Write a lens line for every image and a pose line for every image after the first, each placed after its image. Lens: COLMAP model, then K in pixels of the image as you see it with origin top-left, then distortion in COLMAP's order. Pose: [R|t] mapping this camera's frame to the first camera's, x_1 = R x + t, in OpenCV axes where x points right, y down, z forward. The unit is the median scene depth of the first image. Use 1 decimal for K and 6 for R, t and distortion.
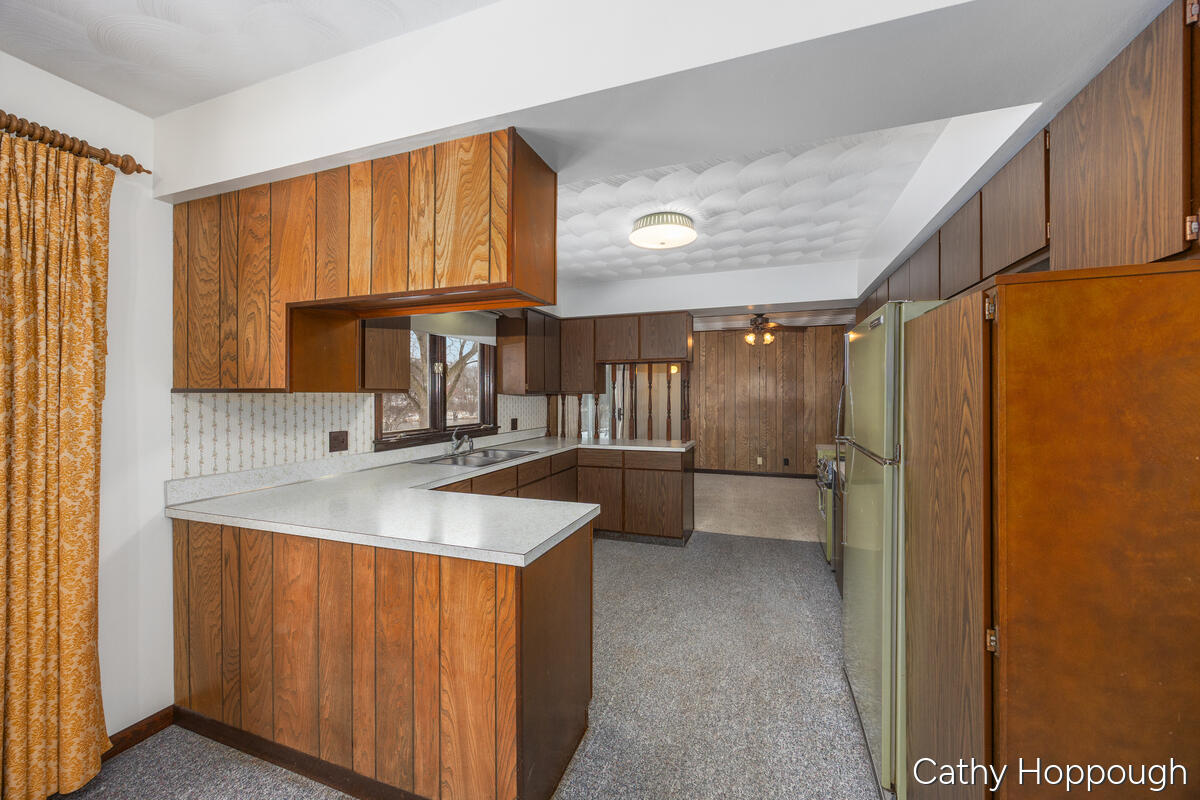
lens RADIAL K [[453.0, 0, 583.6], [0, 453.0, 399.7], [0, 0, 1]] dist [0.000181, -0.000119]
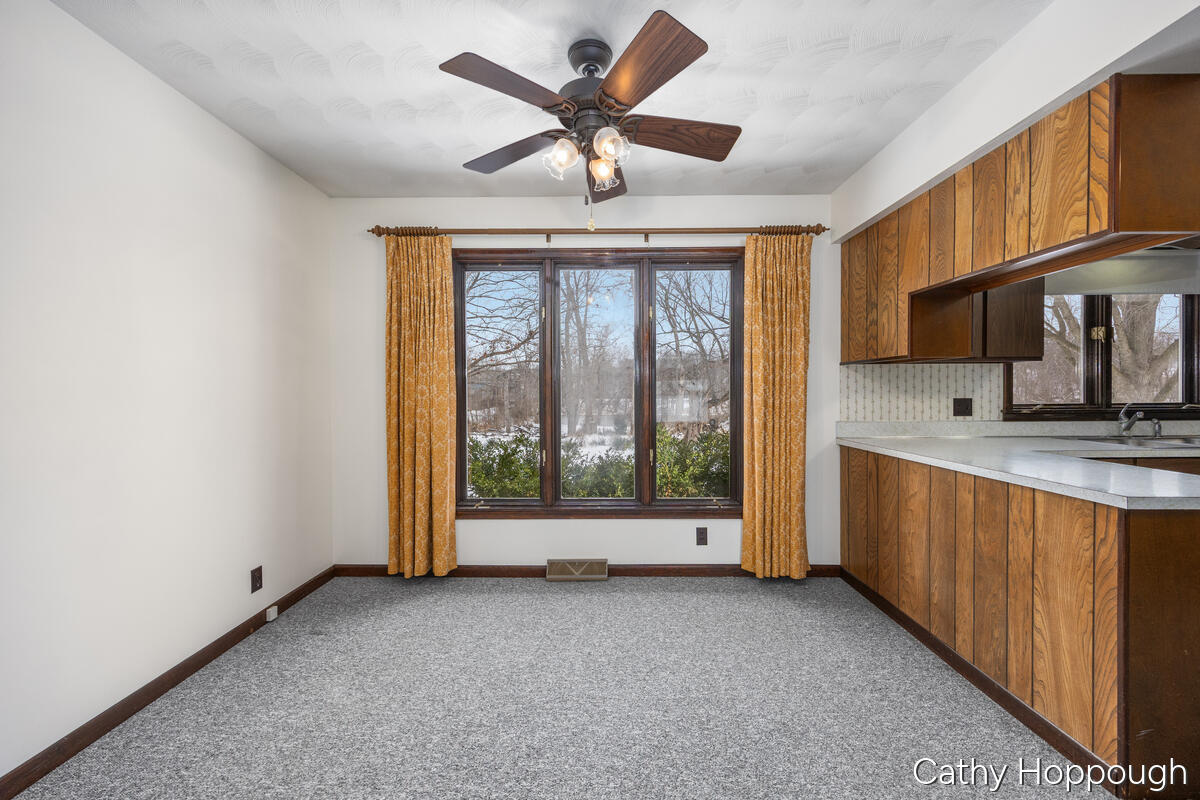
lens RADIAL K [[466.8, 0, 609.0], [0, 466.8, 396.3], [0, 0, 1]] dist [-0.009374, 0.000141]
pose [[0.361414, 0.004330, -0.932395, 0.343063], [-0.001145, 0.999991, 0.004200, 0.099412], [0.932405, -0.000450, 0.361416, -0.369033]]
